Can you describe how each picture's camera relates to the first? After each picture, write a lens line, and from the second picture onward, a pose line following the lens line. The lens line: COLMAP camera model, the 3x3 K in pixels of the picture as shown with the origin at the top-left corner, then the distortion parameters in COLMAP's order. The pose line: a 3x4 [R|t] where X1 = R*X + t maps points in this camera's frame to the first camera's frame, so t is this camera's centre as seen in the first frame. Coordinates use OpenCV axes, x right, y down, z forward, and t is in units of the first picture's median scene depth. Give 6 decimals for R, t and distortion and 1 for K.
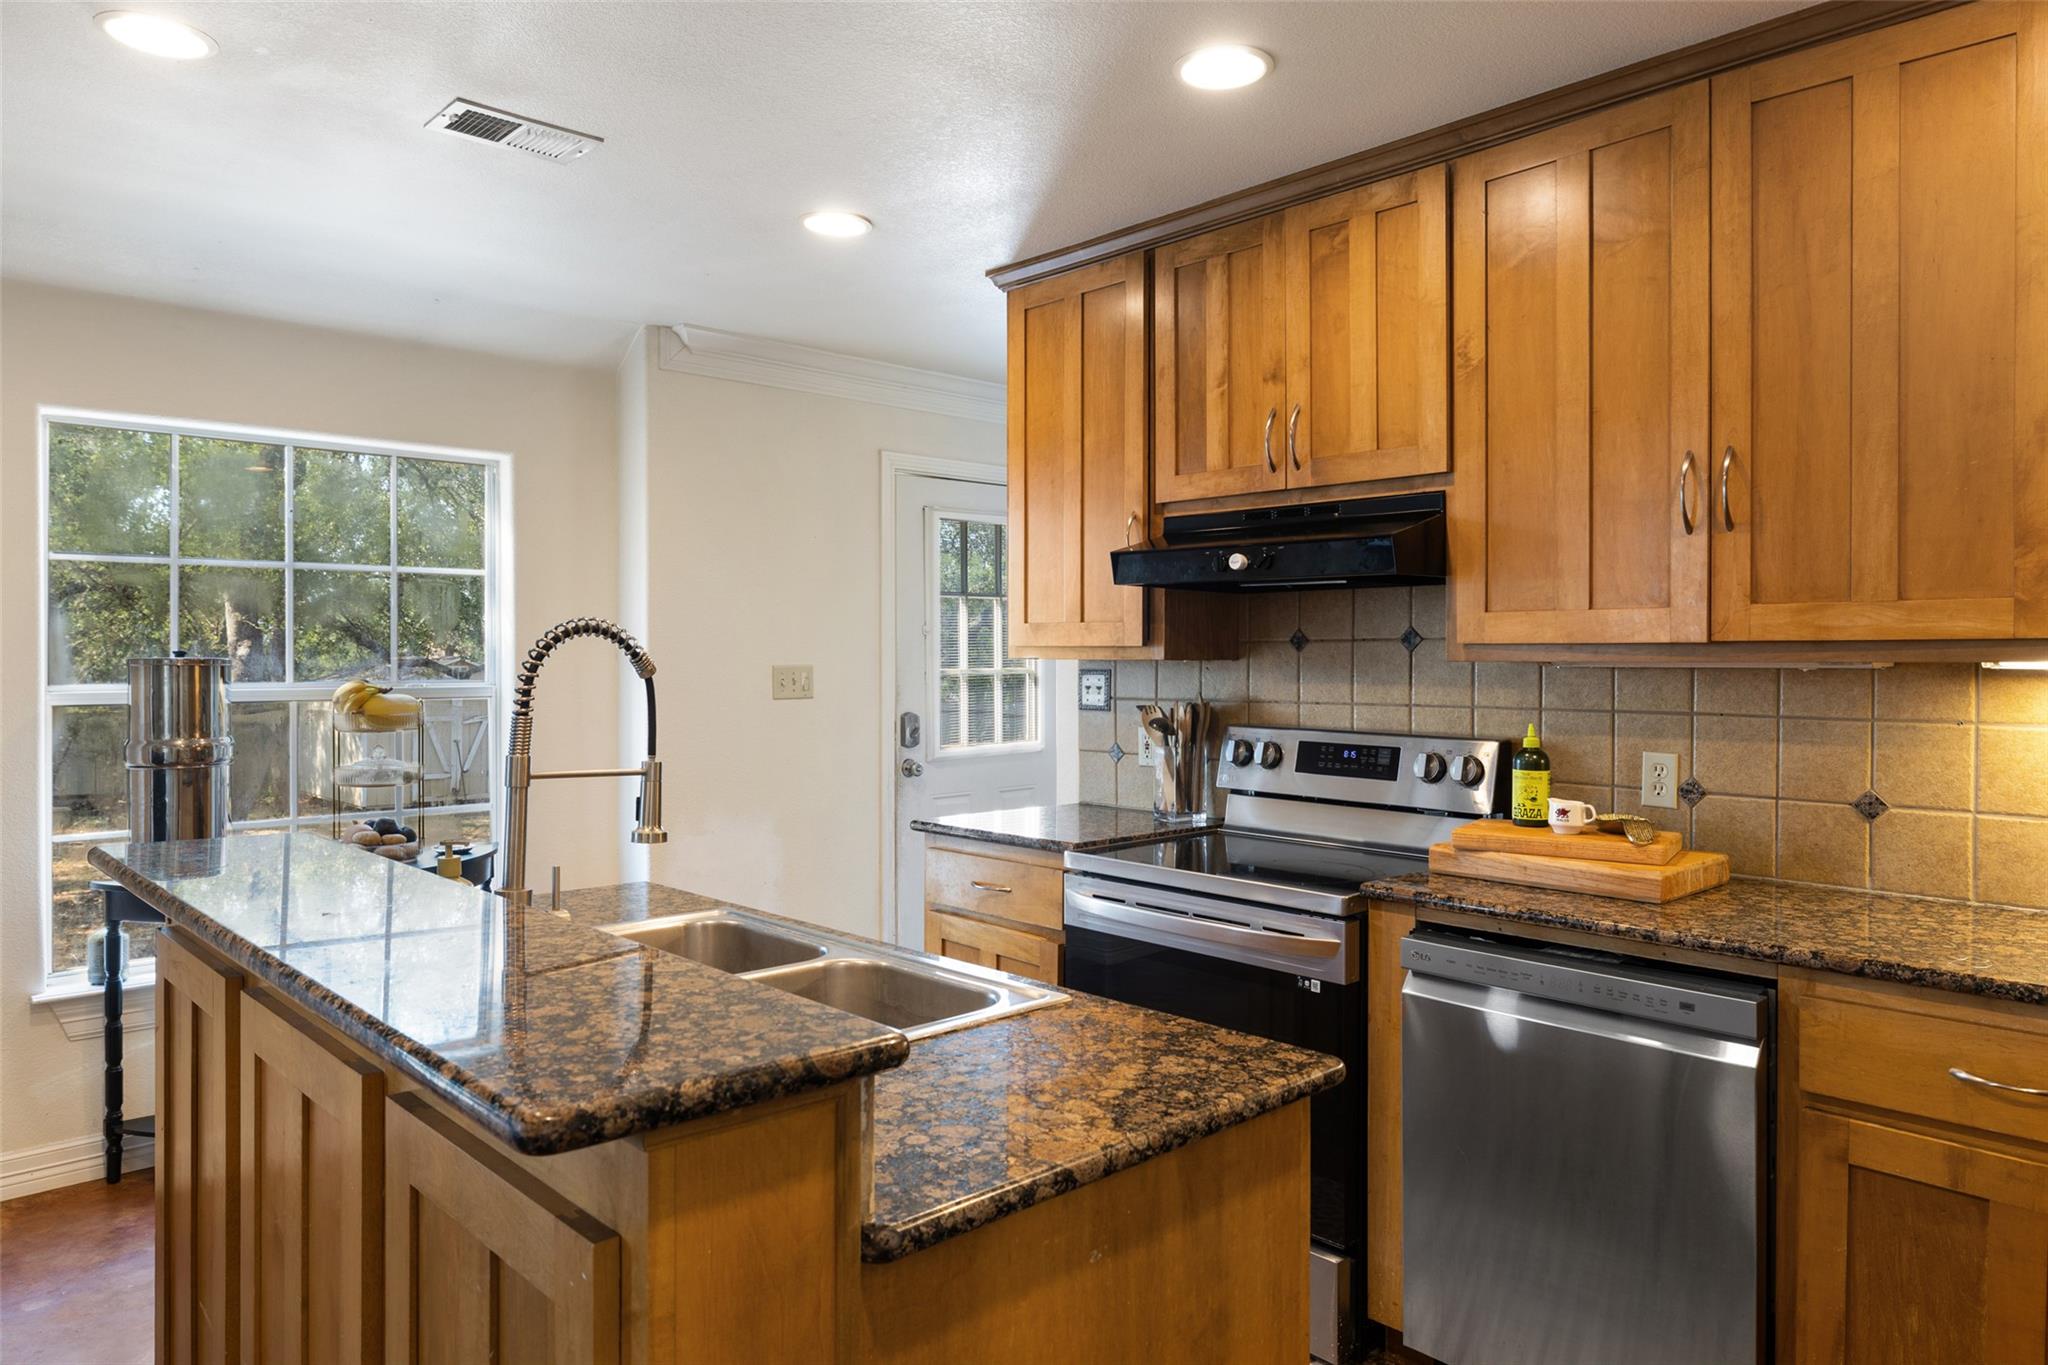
lens RADIAL K [[1326.4, 0, 1024.0], [0, 1326.4, 682.5], [0, 0, 1]] dist [0.001101, 0.000717]
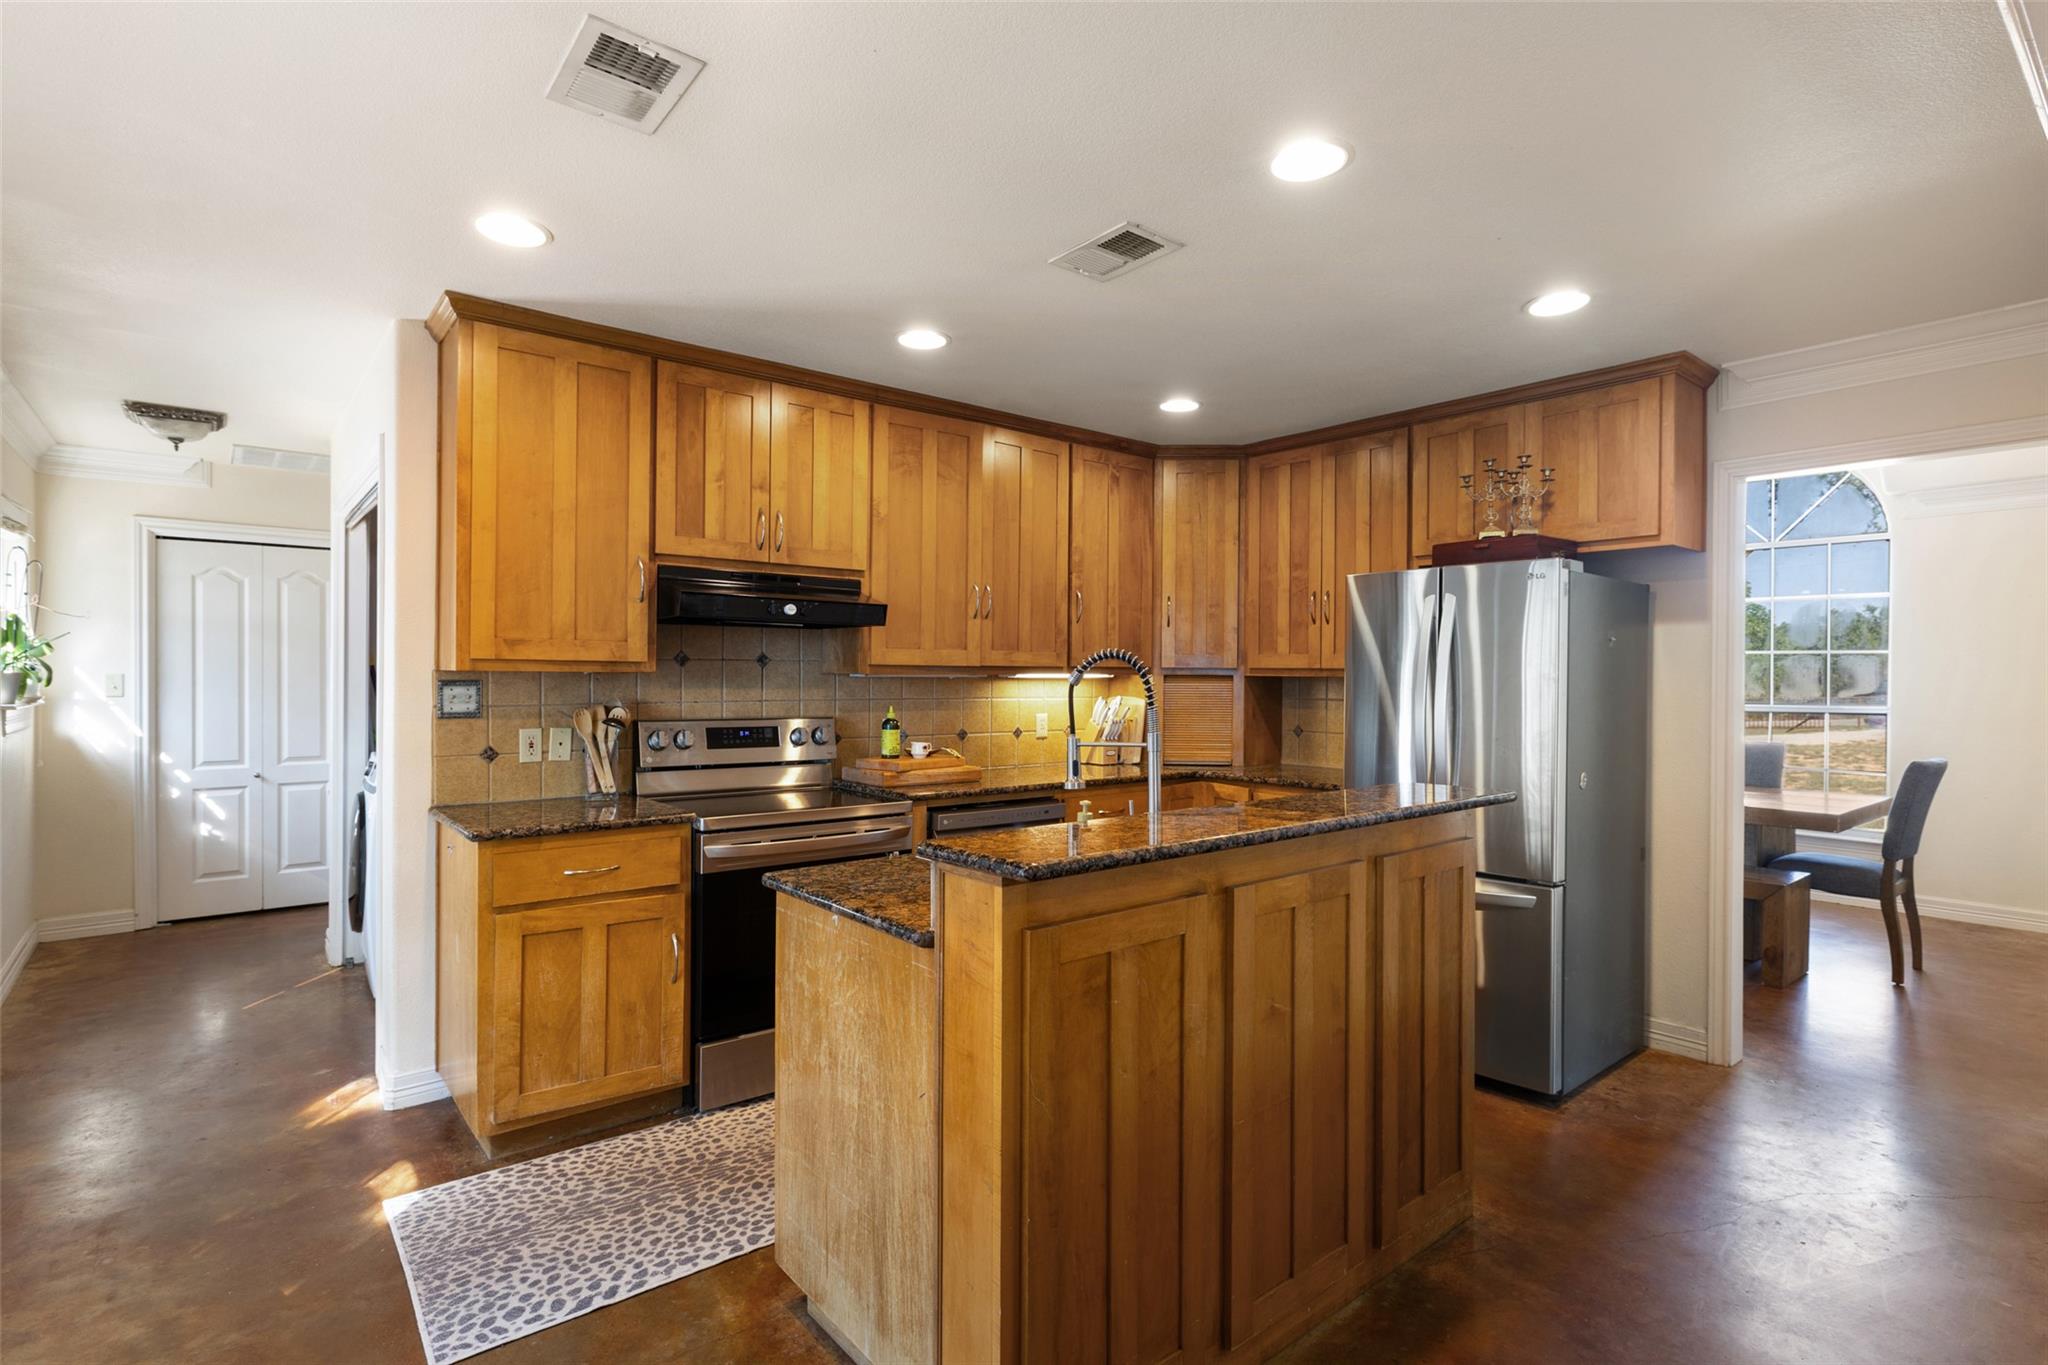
lens RADIAL K [[985.8, 0, 1024.0], [0, 985.8, 682.5], [0, 0, 1]] dist [-0.002294, 0.000816]
pose [[0.066458, -0.008621, 0.997752, -0.887423], [0.013359, 0.999881, 0.007750, -0.010135], [-0.997700, 0.012814, 0.066566, 0.599423]]
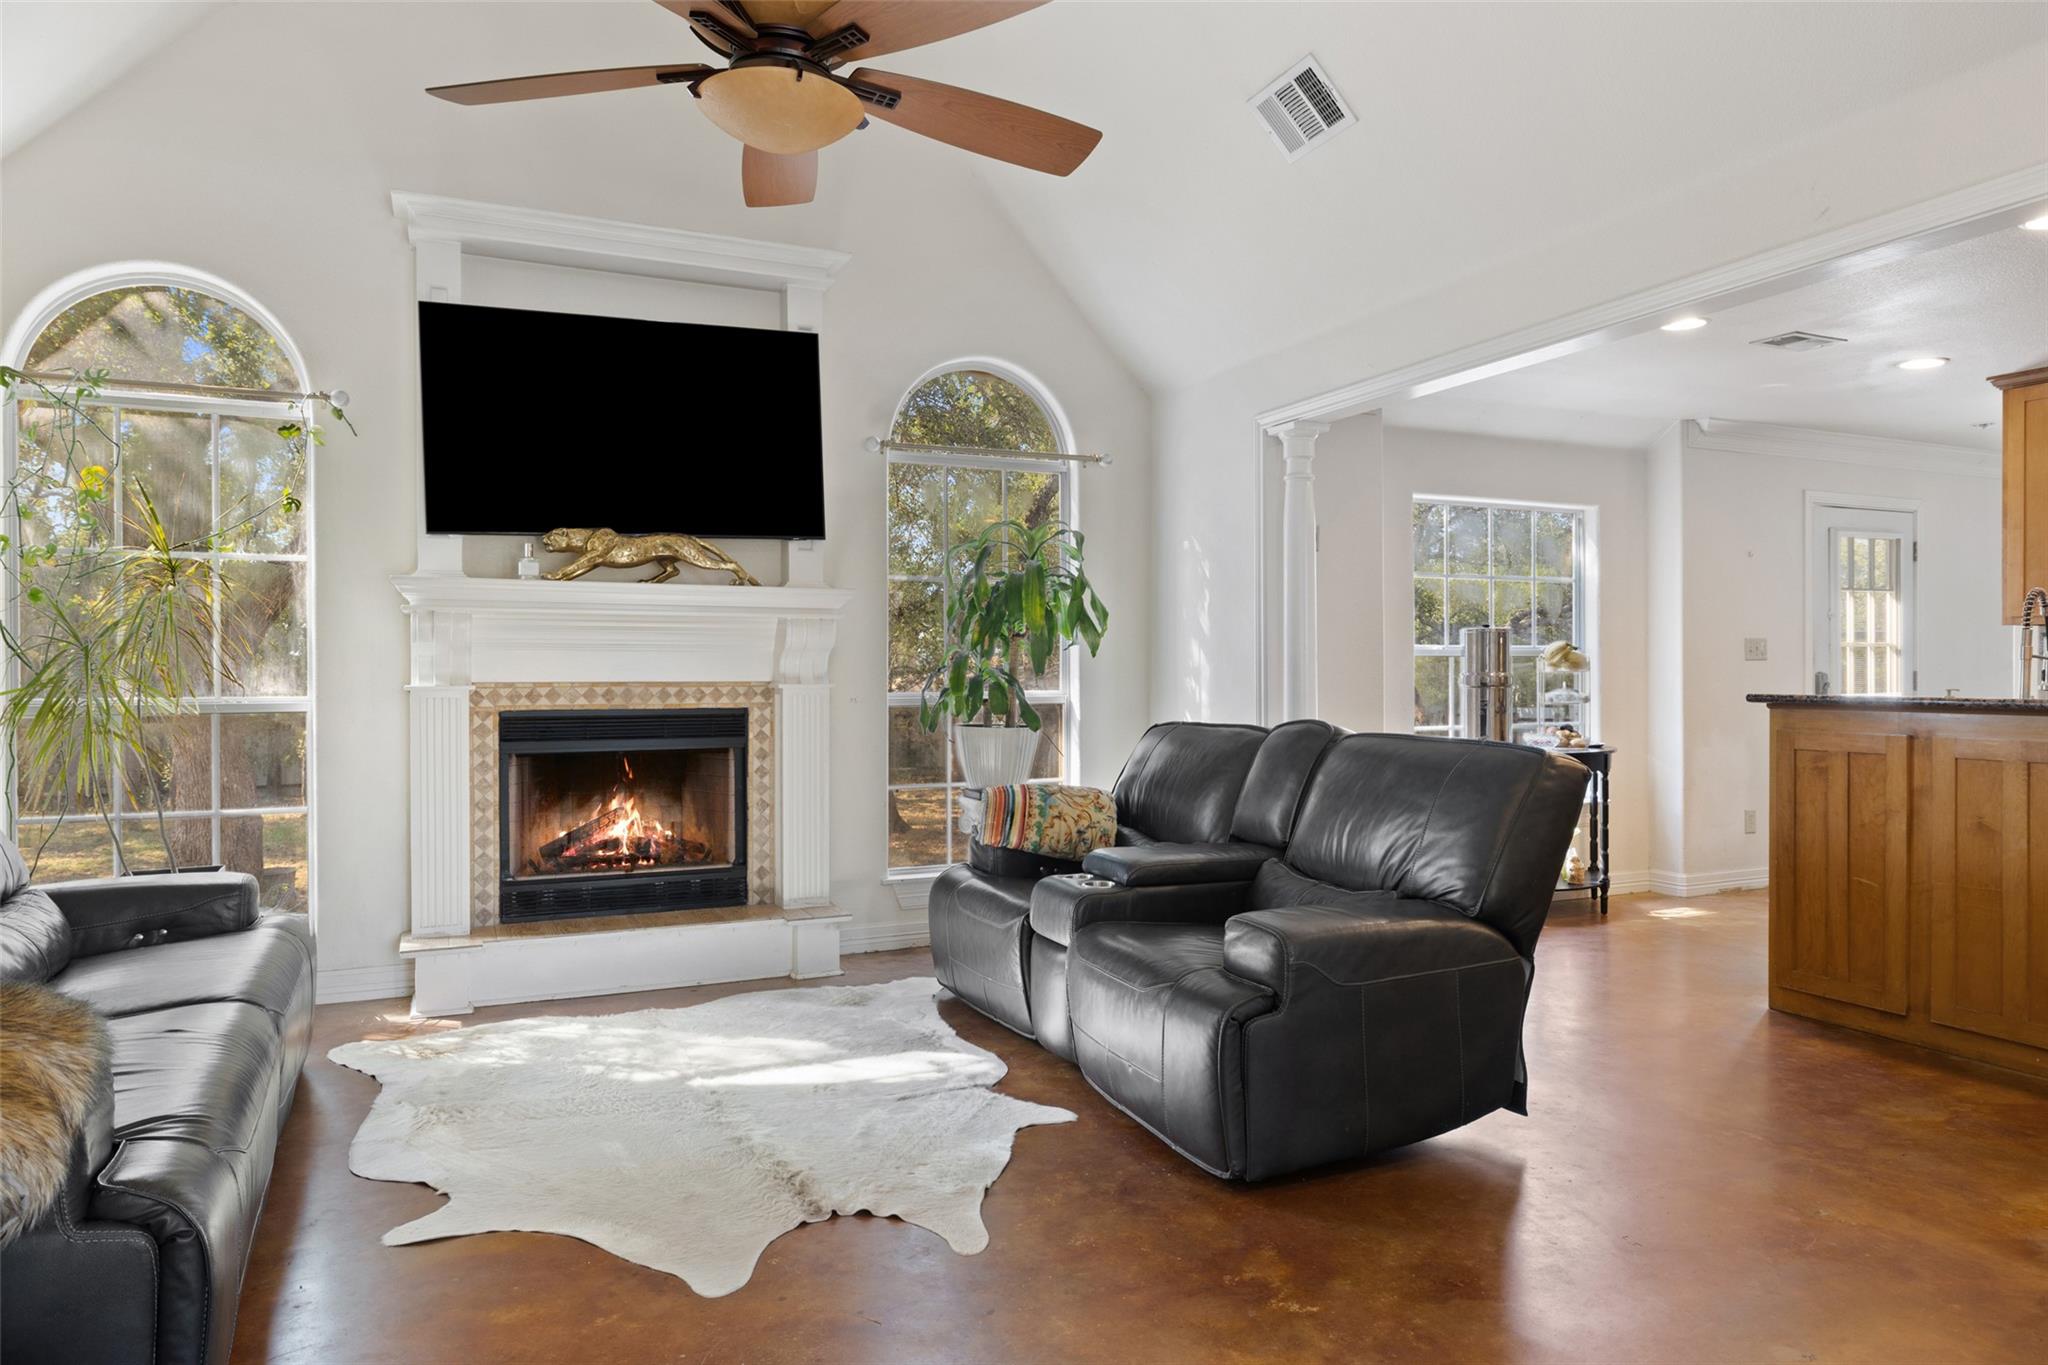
lens RADIAL K [[1310.1, 0, 1049.5], [0, 1310.1, 680.2], [0, 0, 1]] dist [0.003932, 0.002217]
pose [[0.947578, -0.004904, -0.319486, -0.676645], [-0.000098, 0.999878, -0.015638, 0.085987], [0.319523, 0.014850, 0.947462, -0.961455]]
